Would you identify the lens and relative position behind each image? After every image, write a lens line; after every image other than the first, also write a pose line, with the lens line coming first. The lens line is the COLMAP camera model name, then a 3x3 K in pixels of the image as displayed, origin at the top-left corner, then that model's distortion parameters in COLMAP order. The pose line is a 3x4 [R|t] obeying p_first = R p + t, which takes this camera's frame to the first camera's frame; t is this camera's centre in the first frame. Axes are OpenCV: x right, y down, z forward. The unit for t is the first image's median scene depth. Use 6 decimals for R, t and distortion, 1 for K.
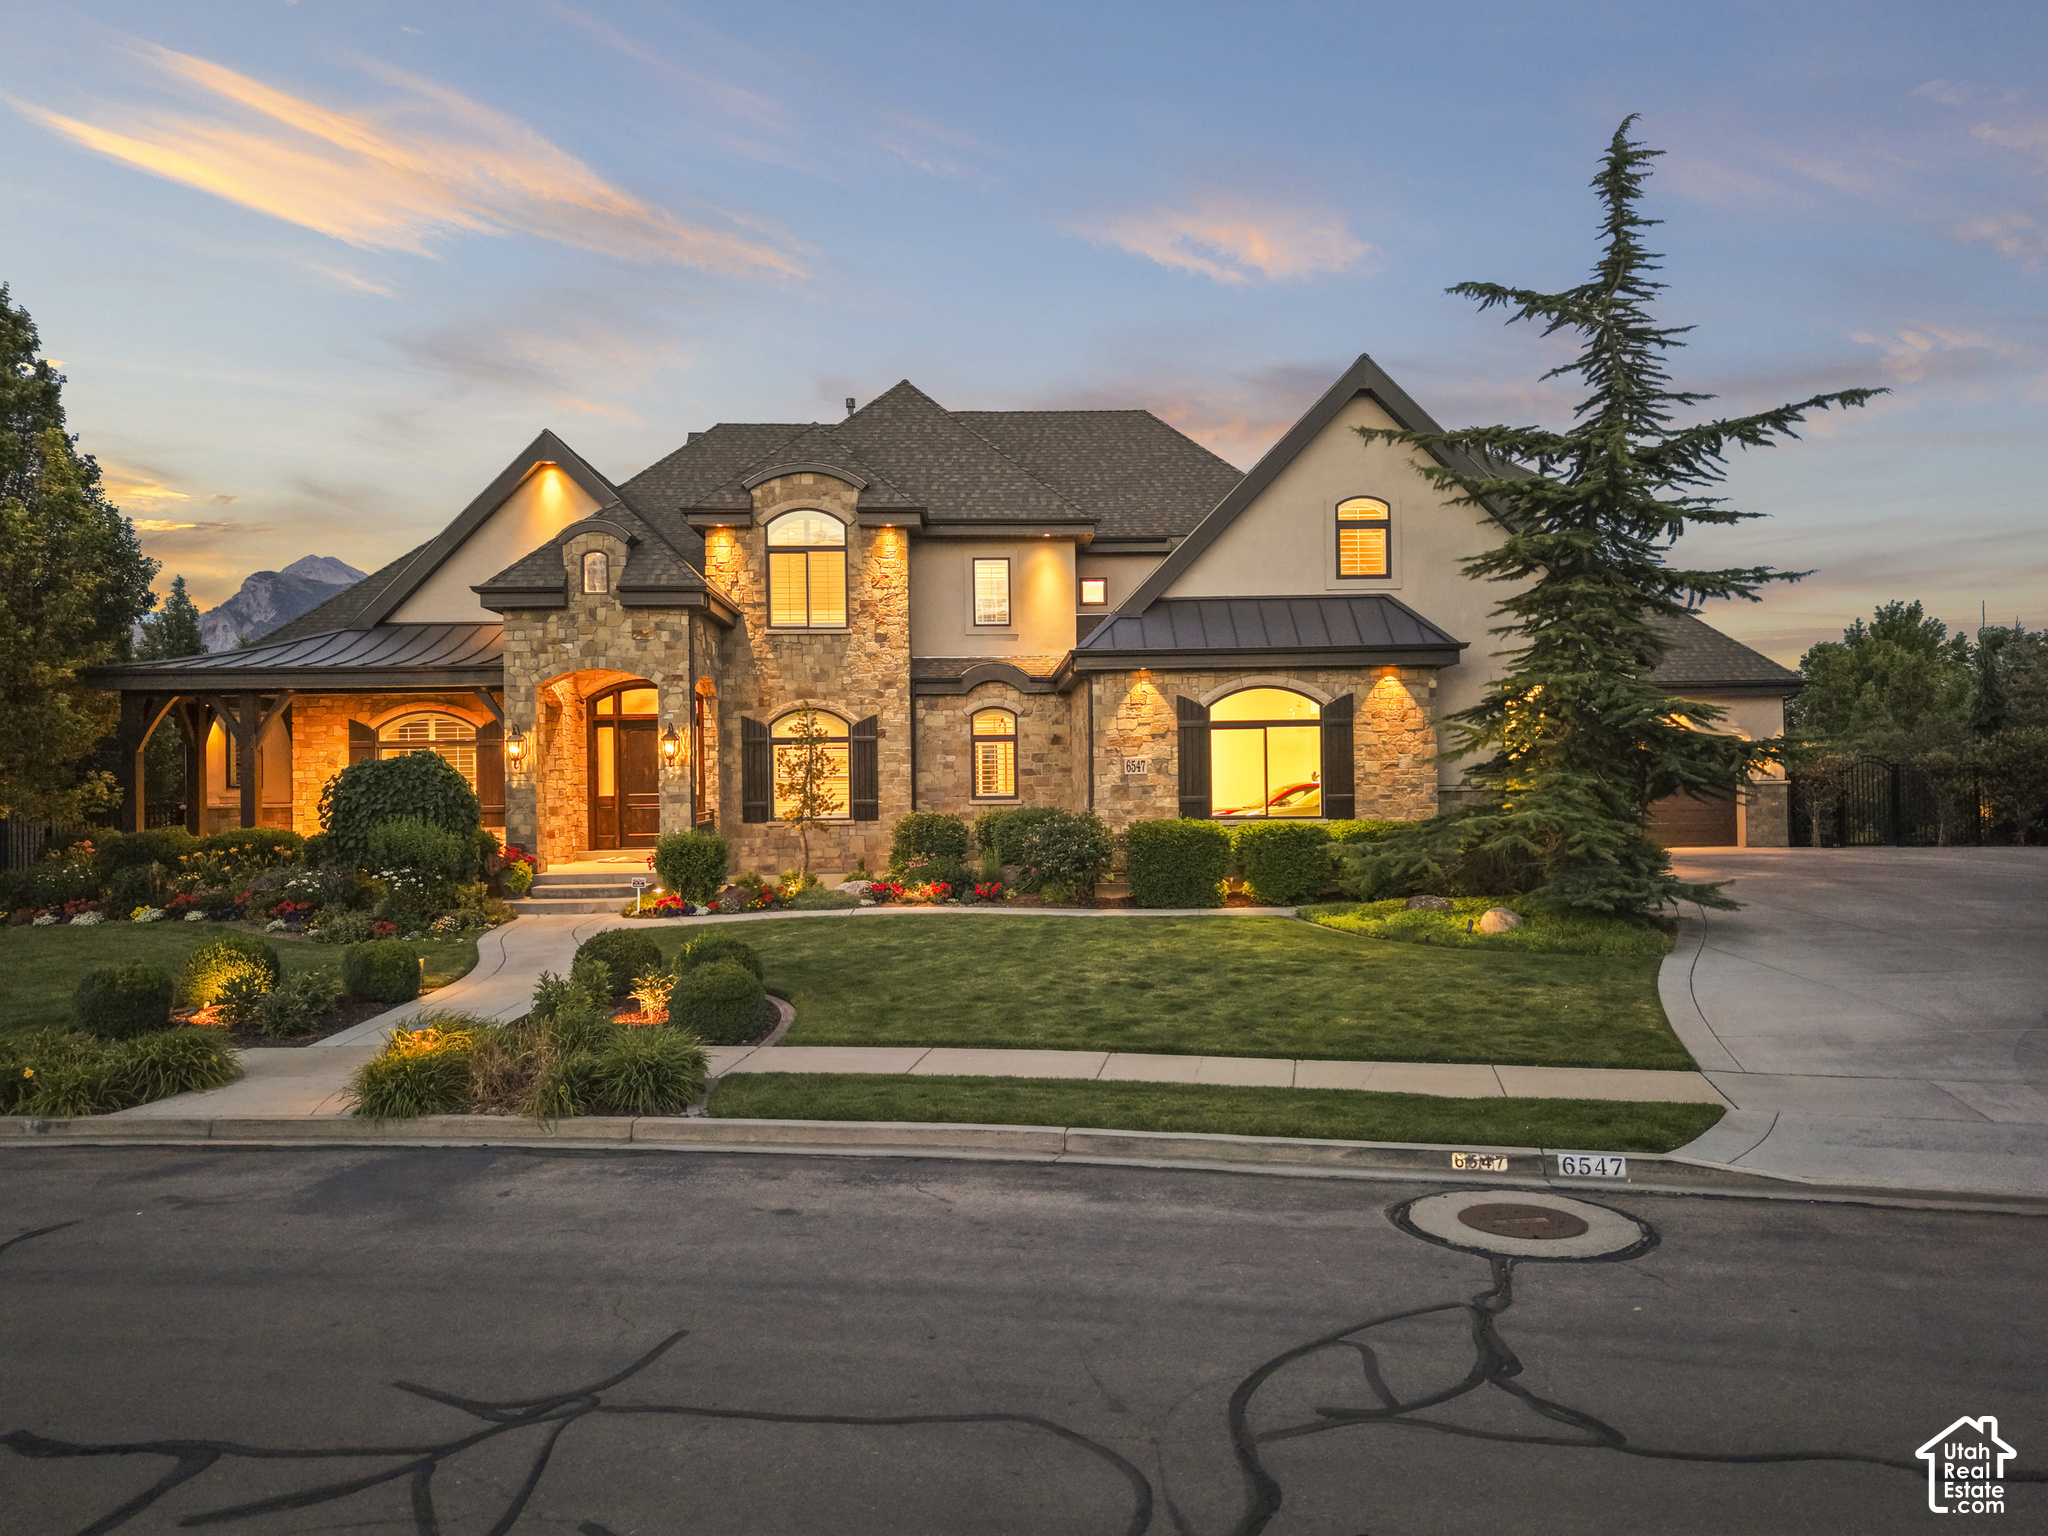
lens RADIAL K [[1383.2, 0, 1024.0], [0, 1383.2, 768.0], [0, 0, 1]] dist [0.005847, -0.000338]
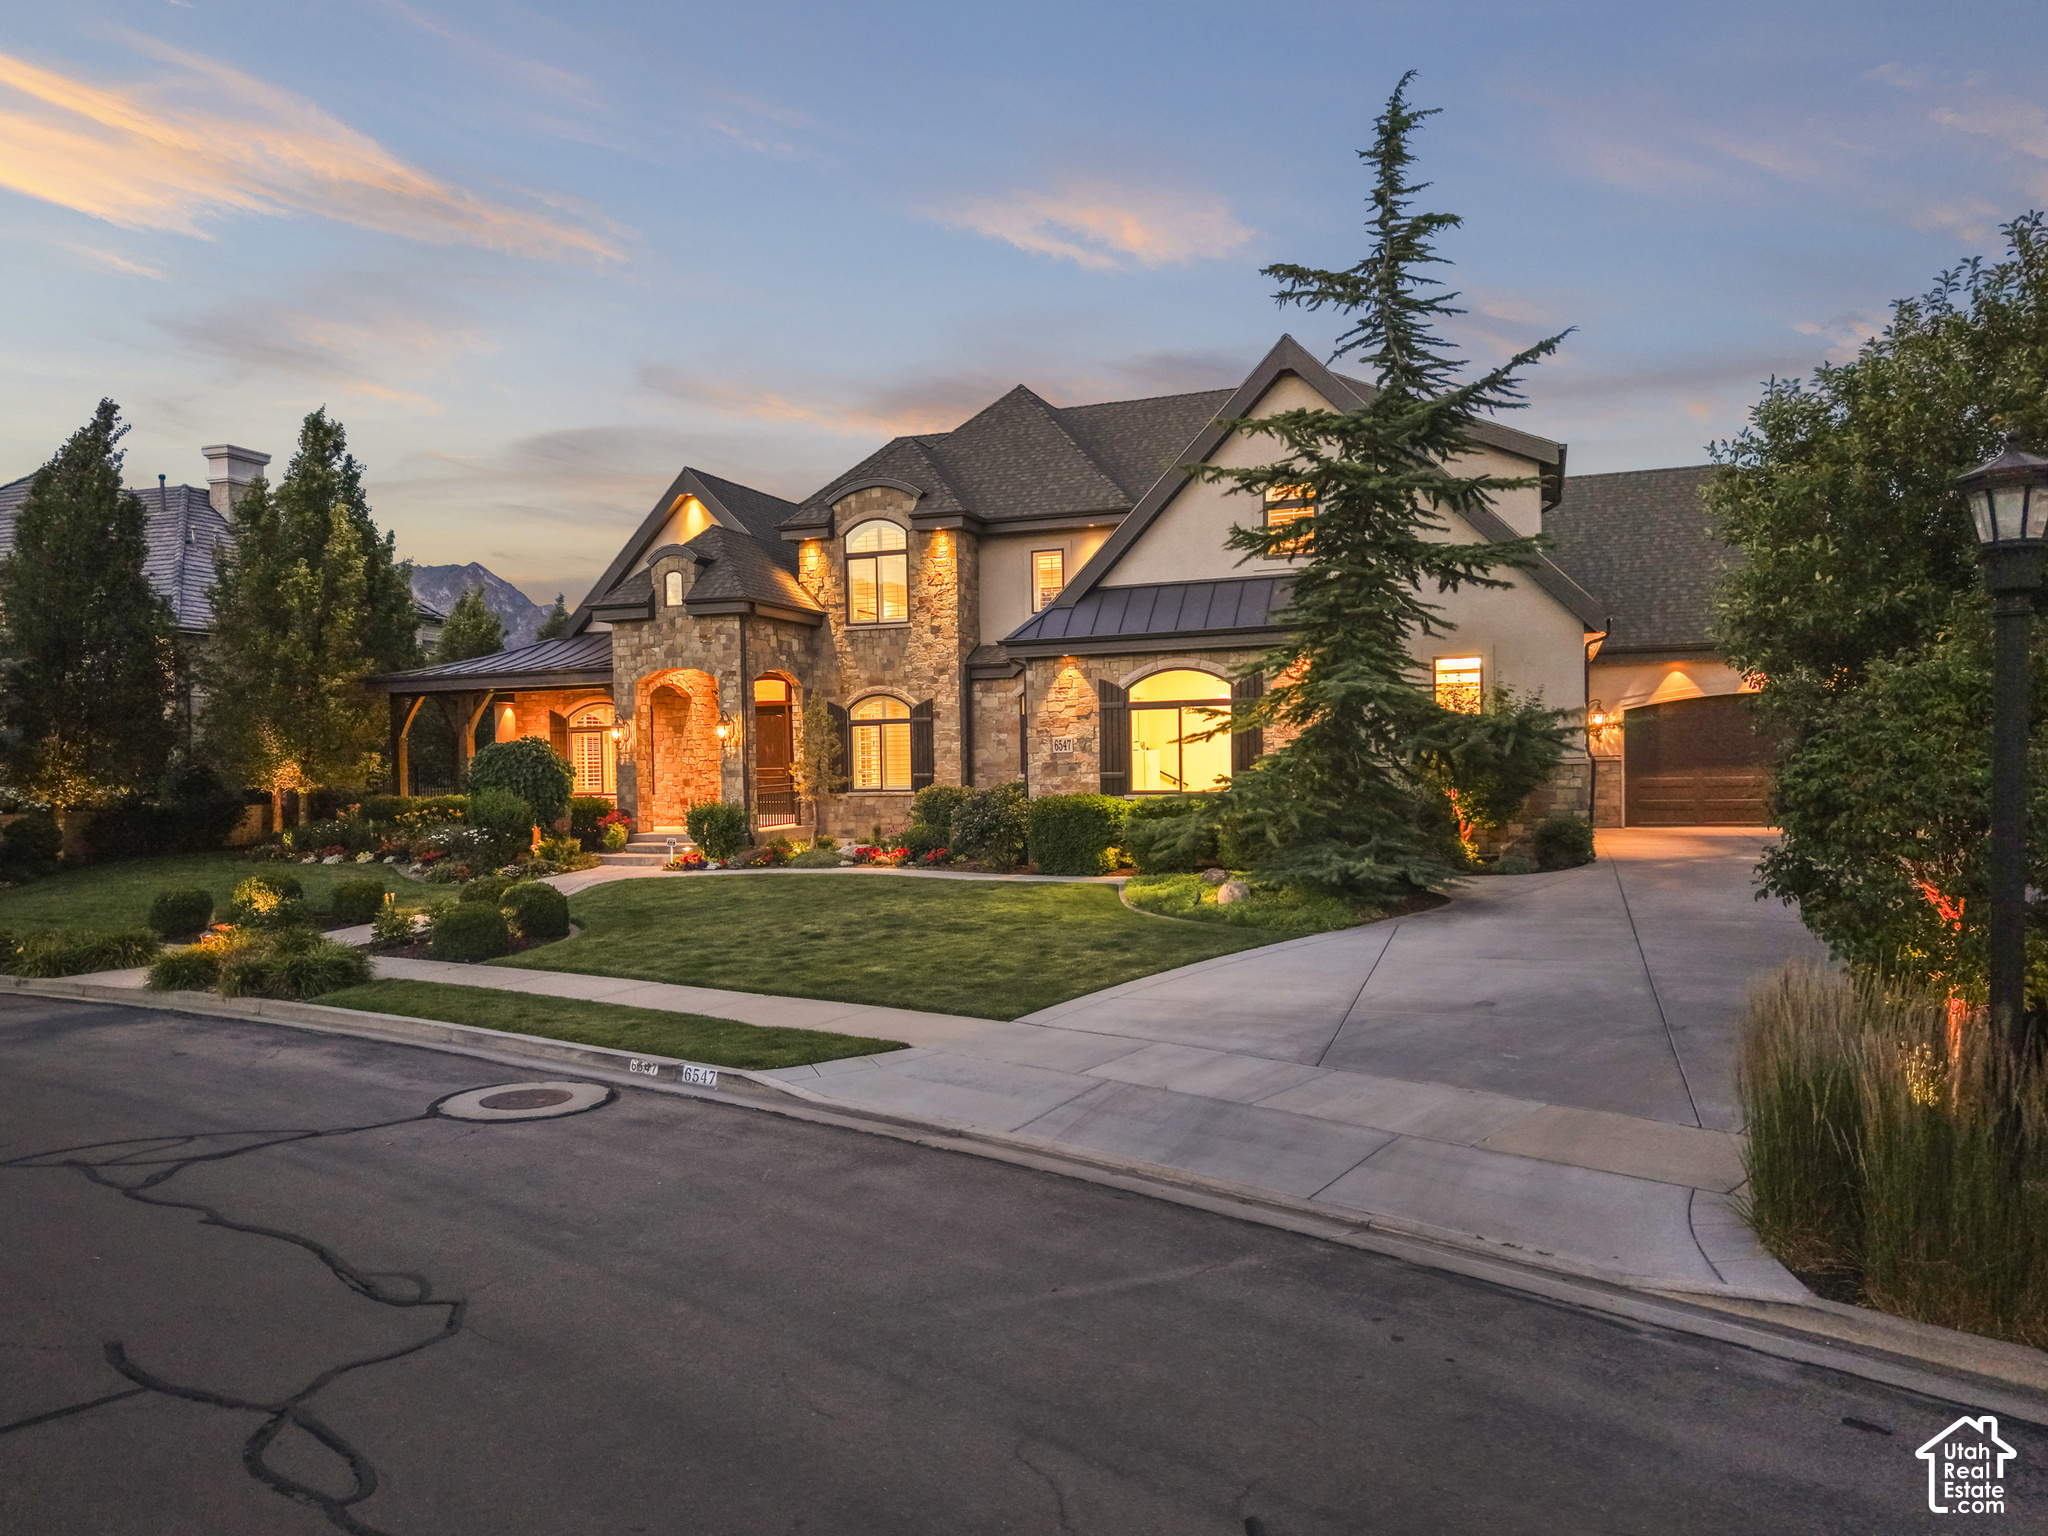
lens RADIAL K [[1408.6, 0, 1024.0], [0, 1408.6, 768.0], [0, 0, 1]] dist [0.025733, -0.004563]
pose [[0.917988, 0.000543, -0.396608, 0.468980], [0.009835, 0.999660, 0.024133, -0.009888], [0.396486, -0.026054, 0.917671, -0.027312]]
